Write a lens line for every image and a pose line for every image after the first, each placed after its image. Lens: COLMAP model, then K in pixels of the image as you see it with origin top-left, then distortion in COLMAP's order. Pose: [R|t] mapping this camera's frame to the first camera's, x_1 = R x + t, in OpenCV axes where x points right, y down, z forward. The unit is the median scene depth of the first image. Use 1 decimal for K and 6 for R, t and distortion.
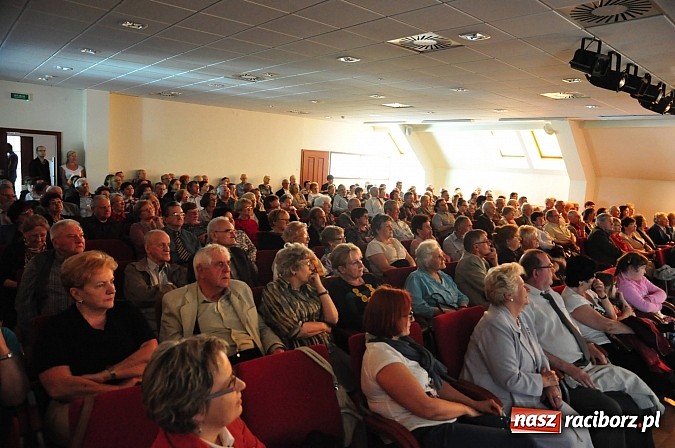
lens RADIAL K [[467.1, 0, 337.5], [0, 467.1, 224.0], [0, 0, 1]] dist [-0.136680, 0.106482]
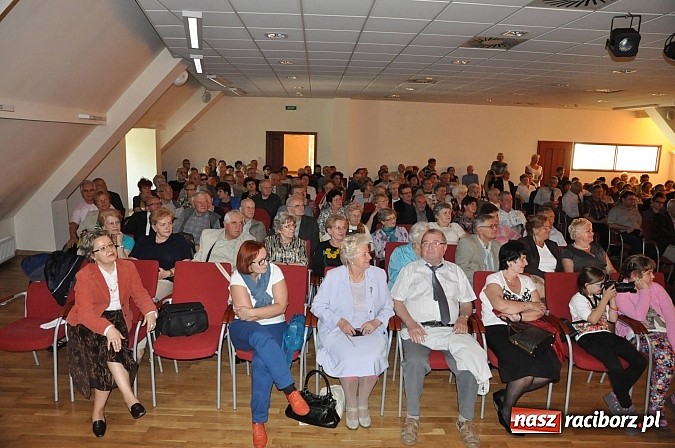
lens RADIAL K [[467.1, 0, 337.5], [0, 467.1, 224.0], [0, 0, 1]] dist [-0.136680, 0.106482]
pose [[0.777820, 0.075708, -0.623910, 0.249167], [-0.061905, 0.997120, 0.043820, -0.001473], [0.625430, 0.004539, 0.780267, -0.012331]]
